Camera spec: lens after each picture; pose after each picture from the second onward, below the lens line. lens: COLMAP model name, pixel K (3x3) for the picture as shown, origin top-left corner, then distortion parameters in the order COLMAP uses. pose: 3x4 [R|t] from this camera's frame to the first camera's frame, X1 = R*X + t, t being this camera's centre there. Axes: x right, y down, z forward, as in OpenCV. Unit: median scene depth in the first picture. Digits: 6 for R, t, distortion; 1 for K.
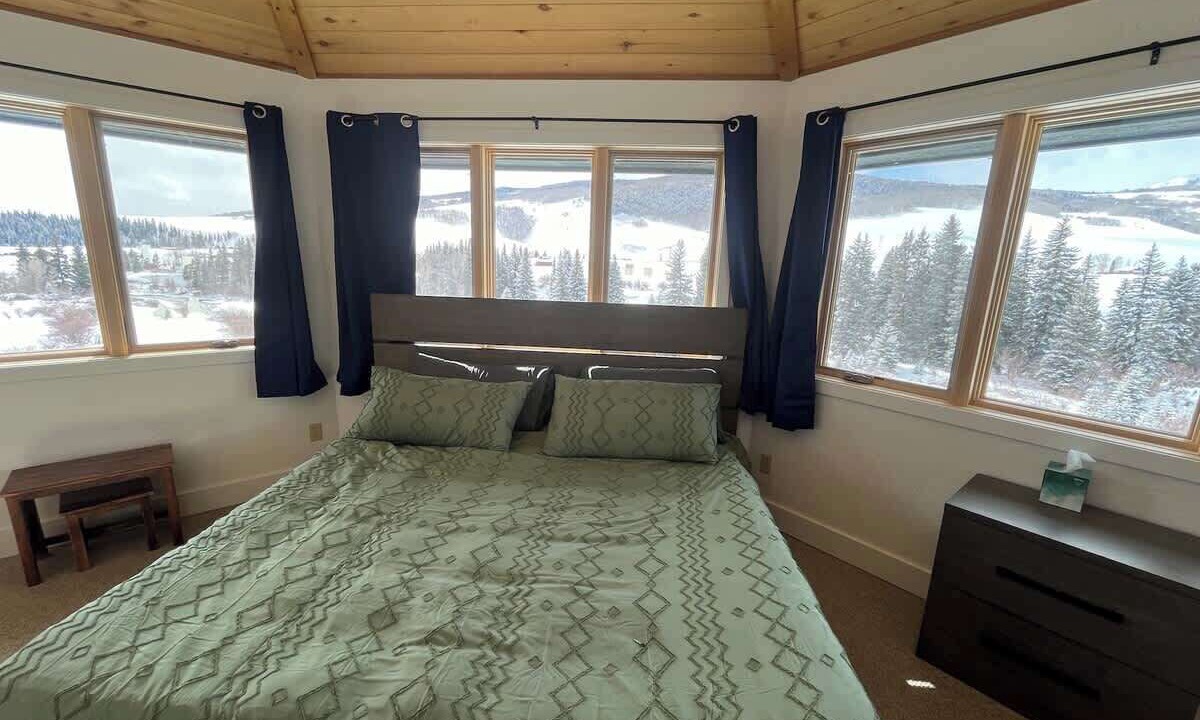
lens RADIAL K [[490.2, 0, 595.1], [0, 490.2, 362.8], [0, 0, 1]] dist [-0.001936, -0.000296]
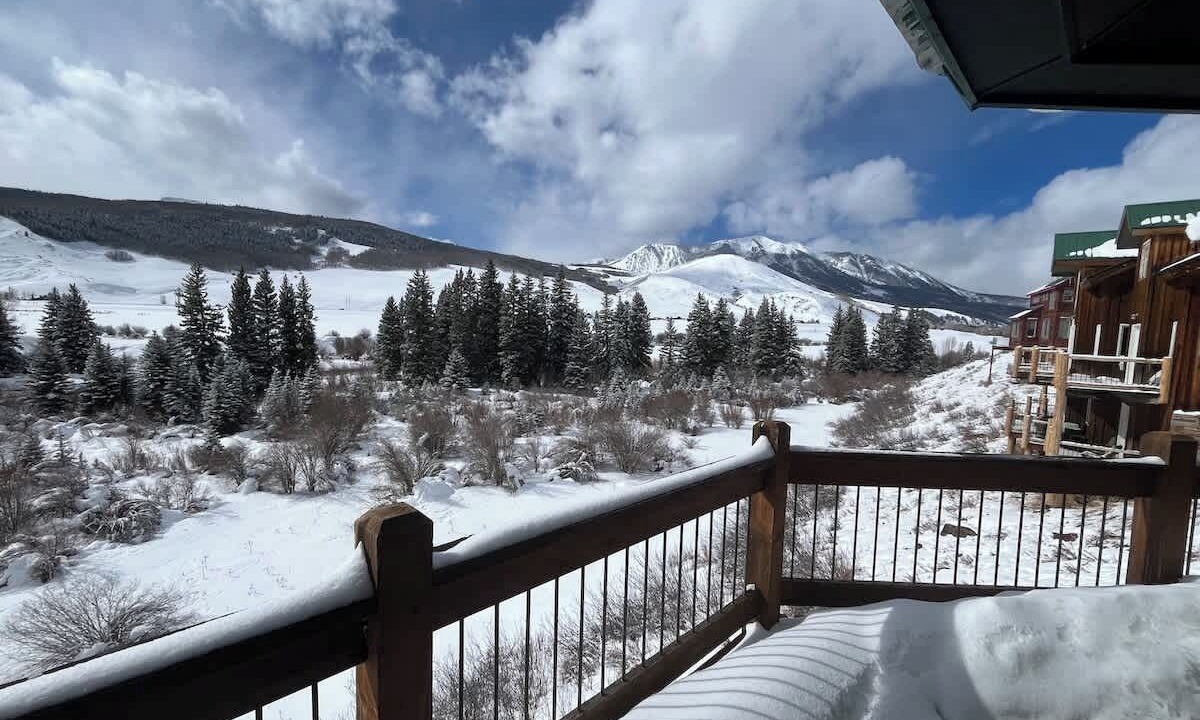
lens RADIAL K [[486.5, 0, 598.4], [0, 486.5, 364.8], [0, 0, 1]] dist [-0.001814, -0.000606]
pose [[0.654730, -0.077038, 0.751927, 0.155310], [0.146379, 0.988883, -0.026142, 0.647948], [-0.741554, 0.127182, 0.658728, 2.253066]]
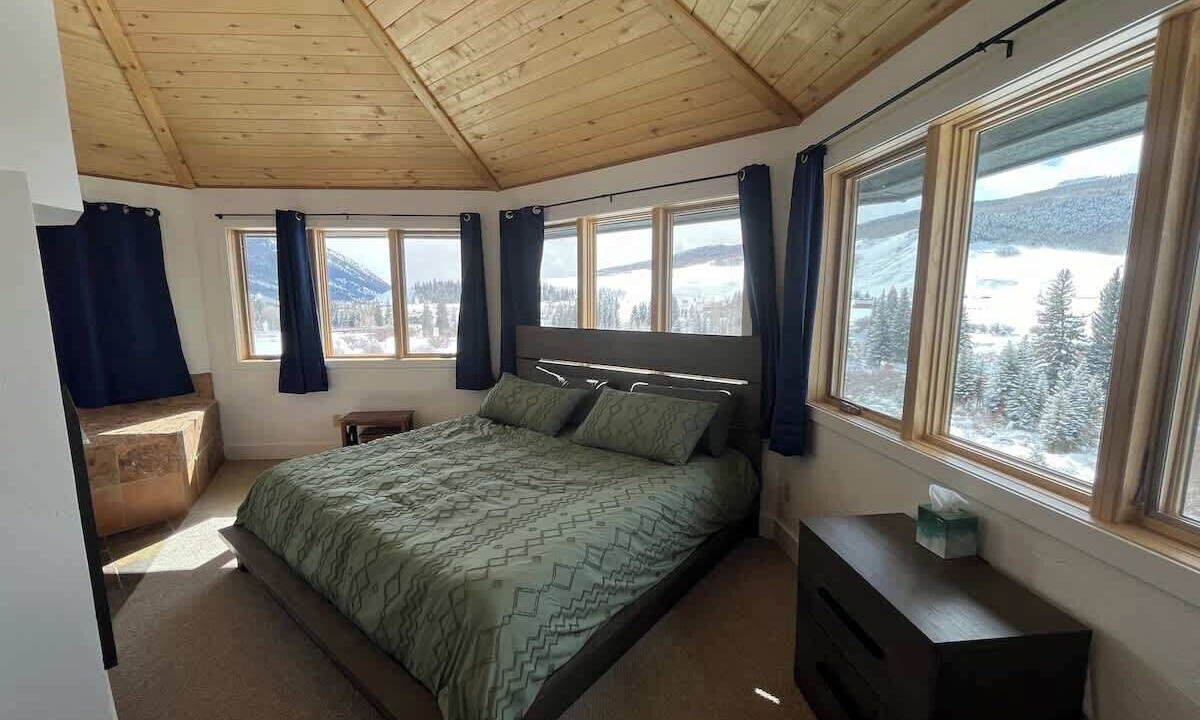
lens RADIAL K [[487.0, 0, 592.6], [0, 487.0, 362.4], [0, 0, 1]] dist [-0.002511, -0.000465]
pose [[0.817474, 0.039584, -0.574603, 0.613109], [-0.090751, 0.994026, -0.060632, 0.041953], [0.568770, 0.101711, 0.816183, -0.065407]]
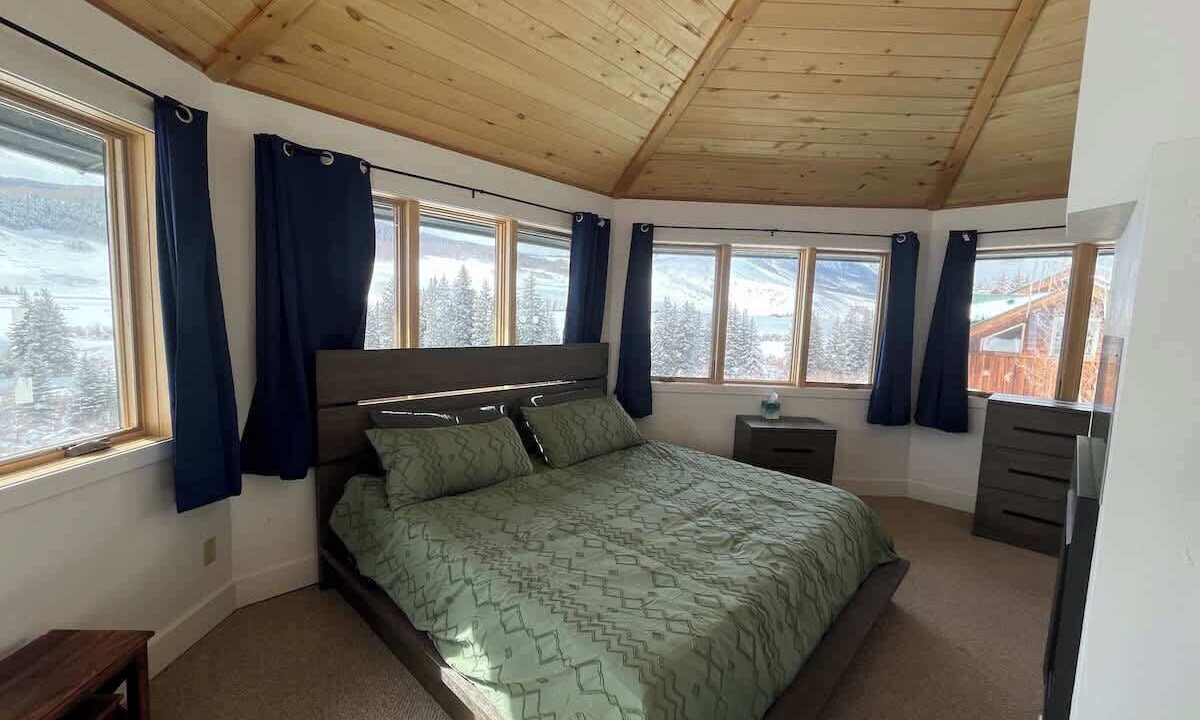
lens RADIAL K [[488.3, 0, 597.6], [0, 488.3, 360.9], [0, 0, 1]] dist [-0.001913, -0.000205]
pose [[0.624069, -0.085690, 0.776657, -0.847943], [0.149489, 0.988702, -0.011033, -0.043948], [-0.766936, 0.122987, 0.629827, 0.104571]]
